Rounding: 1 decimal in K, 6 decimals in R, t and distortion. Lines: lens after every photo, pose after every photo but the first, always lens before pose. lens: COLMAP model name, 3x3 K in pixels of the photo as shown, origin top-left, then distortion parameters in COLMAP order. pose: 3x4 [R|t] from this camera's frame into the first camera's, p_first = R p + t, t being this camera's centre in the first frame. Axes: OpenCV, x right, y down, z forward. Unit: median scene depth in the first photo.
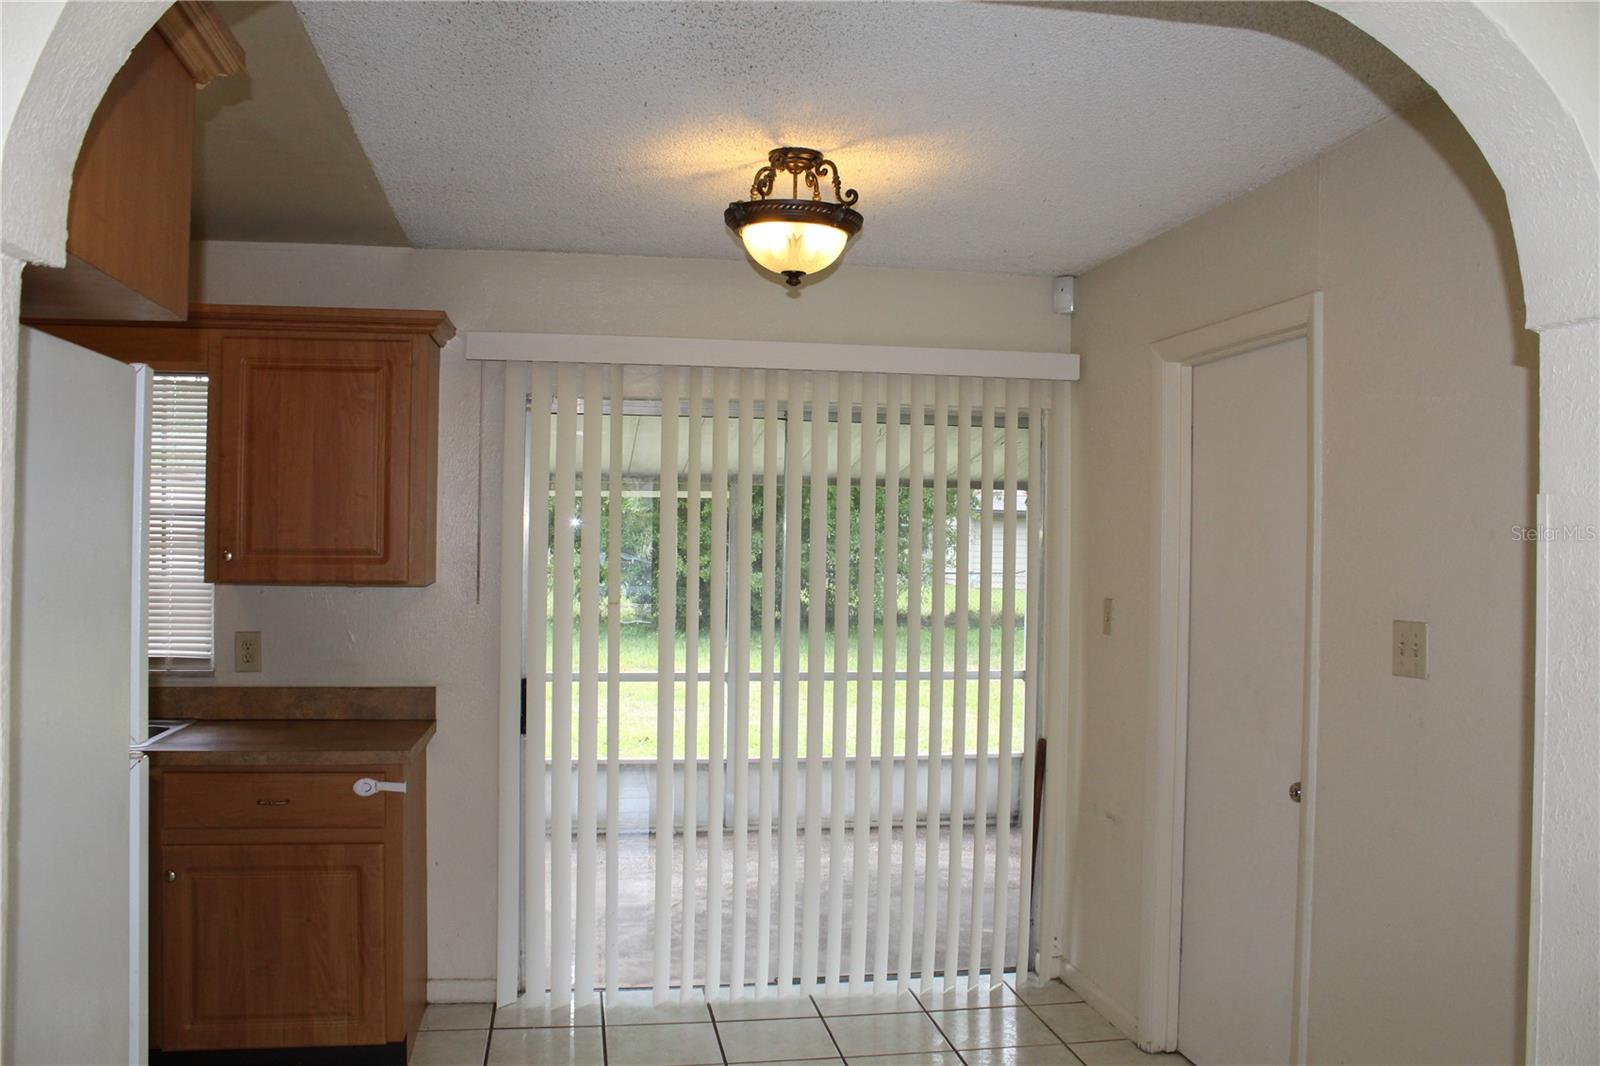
lens RADIAL K [[1343.3, 0, 799.1], [0, 1343.3, 529.8], [0, 0, 1]] dist [-0.170133, 0.151618]
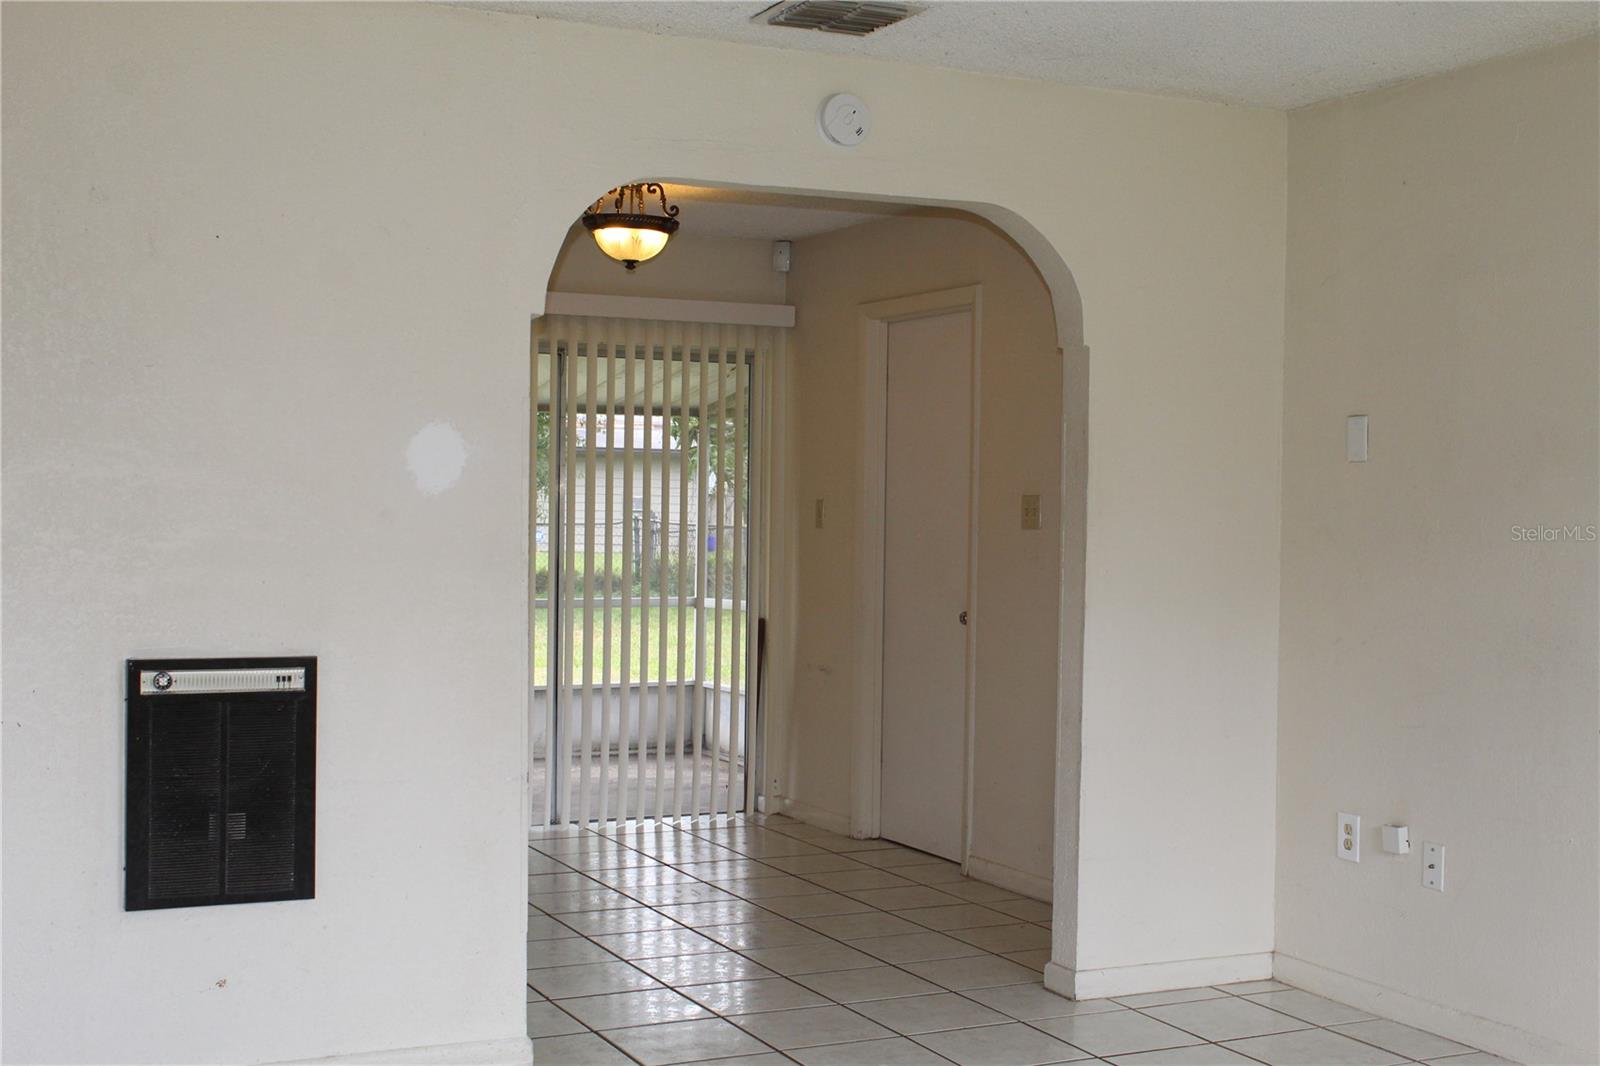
lens RADIAL K [[2003.7, 0, 806.8], [0, 2003.7, 532.3], [0, 0, 1]] dist [-0.055866, 0.000000]
pose [[0.958281, -0.005630, 0.285771, -0.438221], [-0.001557, 0.999688, 0.024916, 0.045896], [-0.285822, -0.024321, 0.957974, -1.120980]]
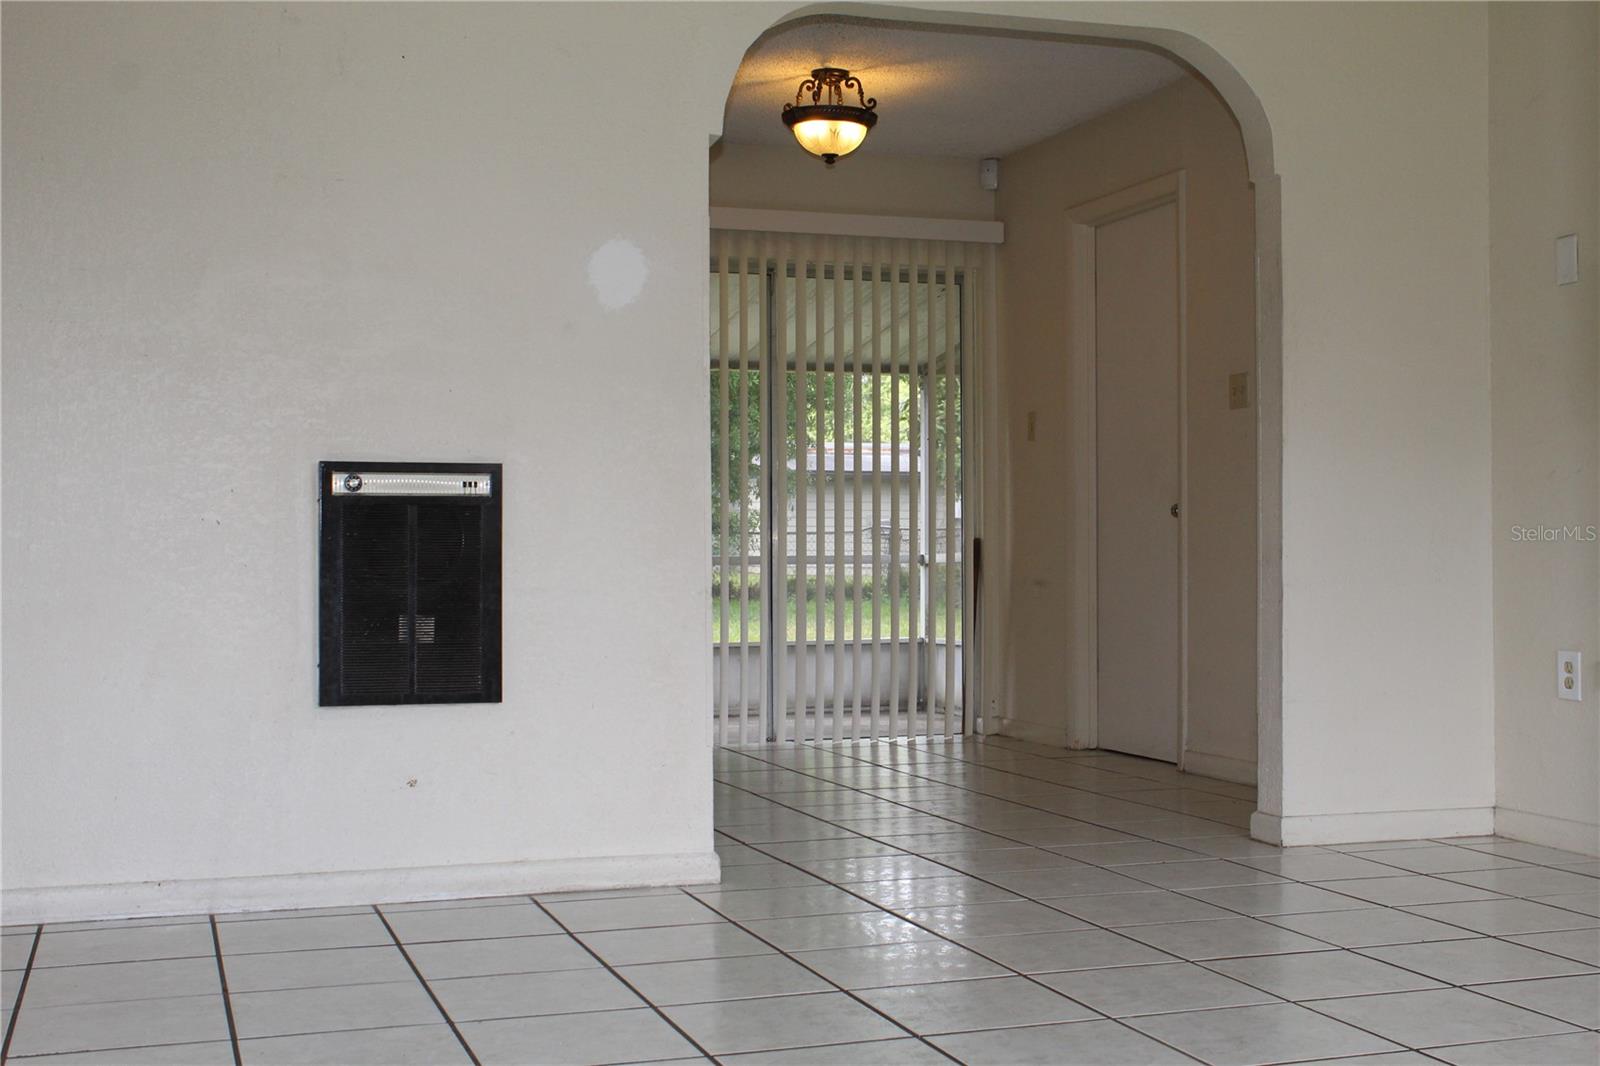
lens RADIAL K [[2003.7, 0, 797.6], [0, 2003.7, 526.0], [0, 0, 1]] dist [-0.055866, 0.000000]
pose [[0.987285, -0.015618, 0.158188, -0.387510], [0.016652, 0.999848, -0.005217, 0.220147], [-0.158082, 0.007784, 0.987395, -1.131193]]
